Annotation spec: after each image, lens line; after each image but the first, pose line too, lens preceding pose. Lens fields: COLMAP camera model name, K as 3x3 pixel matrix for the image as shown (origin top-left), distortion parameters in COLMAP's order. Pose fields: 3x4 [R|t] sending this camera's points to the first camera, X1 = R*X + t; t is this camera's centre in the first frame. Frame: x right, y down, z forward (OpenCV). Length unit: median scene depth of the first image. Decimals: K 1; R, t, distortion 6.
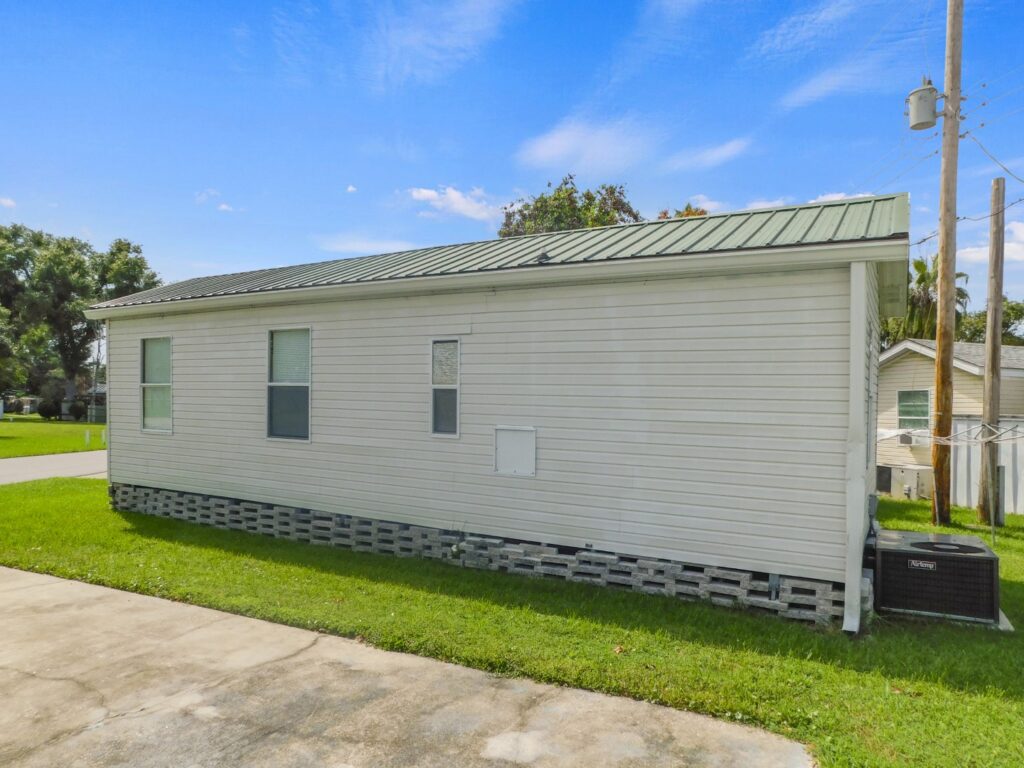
lens RADIAL K [[692.9, 0, 510.5], [0, 692.9, 405.4], [0, 0, 1]] dist [-0.071456, 0.060969]
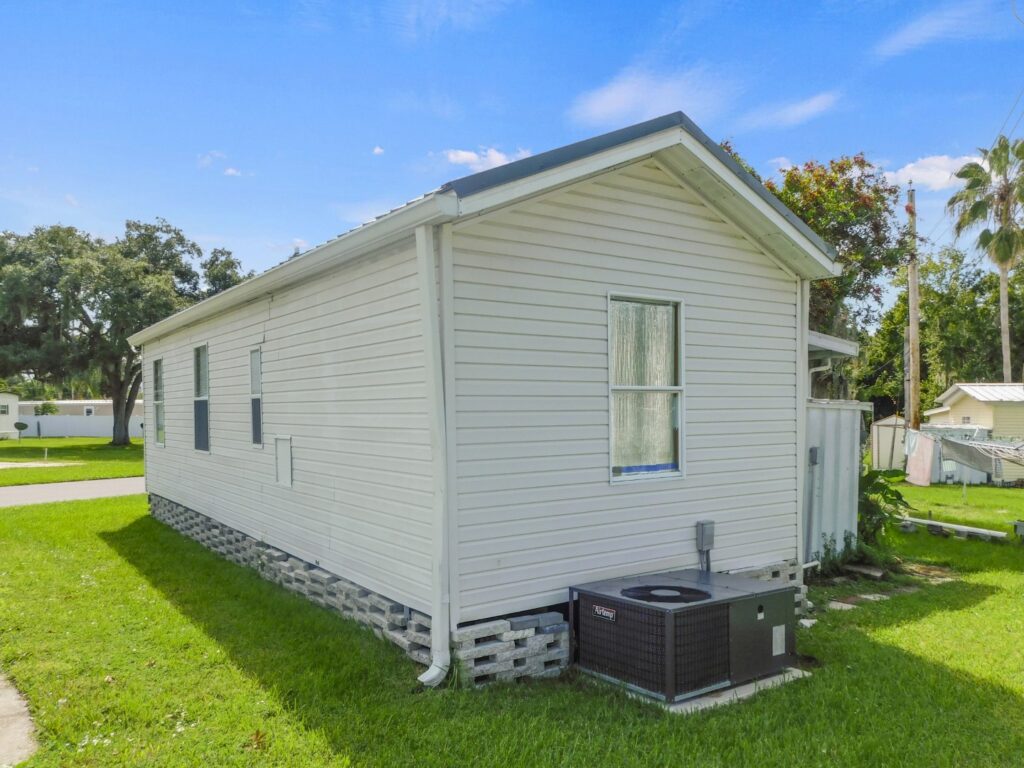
lens RADIAL K [[770.0, 0, 512.8], [0, 770.0, 406.5], [0, 0, 1]] dist [-0.000648, -0.000418]
pose [[0.908833, -0.028162, -0.416209, 0.746275], [0.022003, 0.999566, -0.019587, 0.018603], [0.416580, 0.008644, 0.909058, 0.156998]]
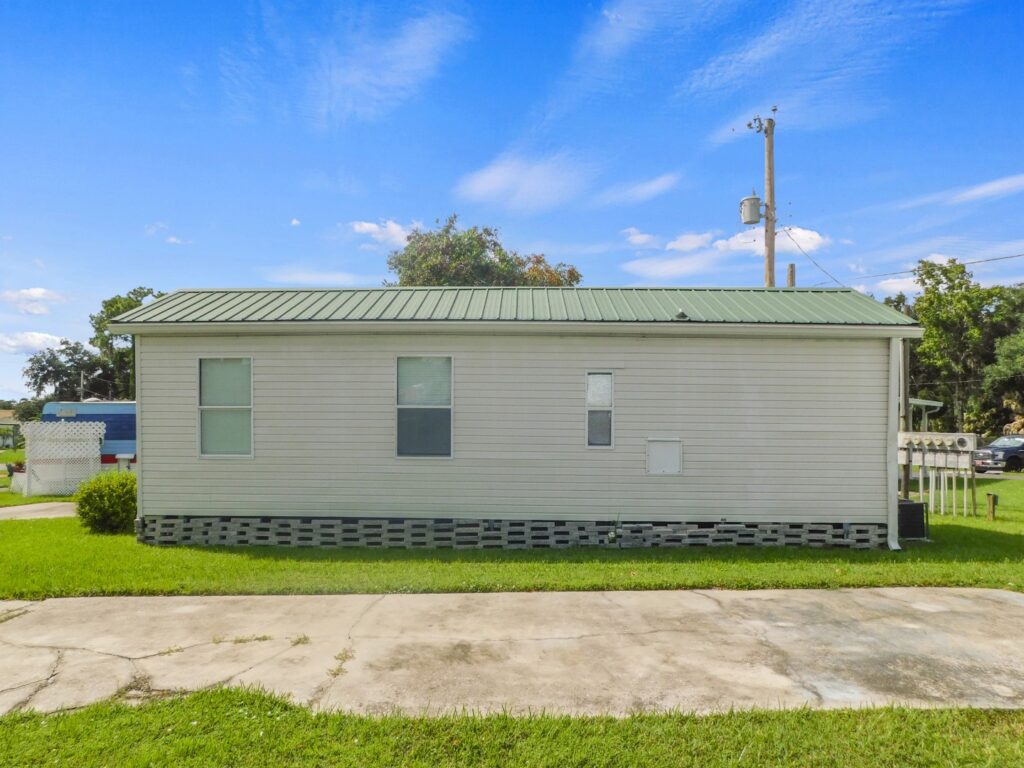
lens RADIAL K [[692.9, 0, 510.5], [0, 692.9, 405.4], [0, 0, 1]] dist [-0.071456, 0.060969]
pose [[0.879367, -0.007330, 0.476087, -0.898158], [0.015424, 0.999795, -0.013096, -0.020812], [-0.475894, 0.018859, 0.879300, -0.045204]]
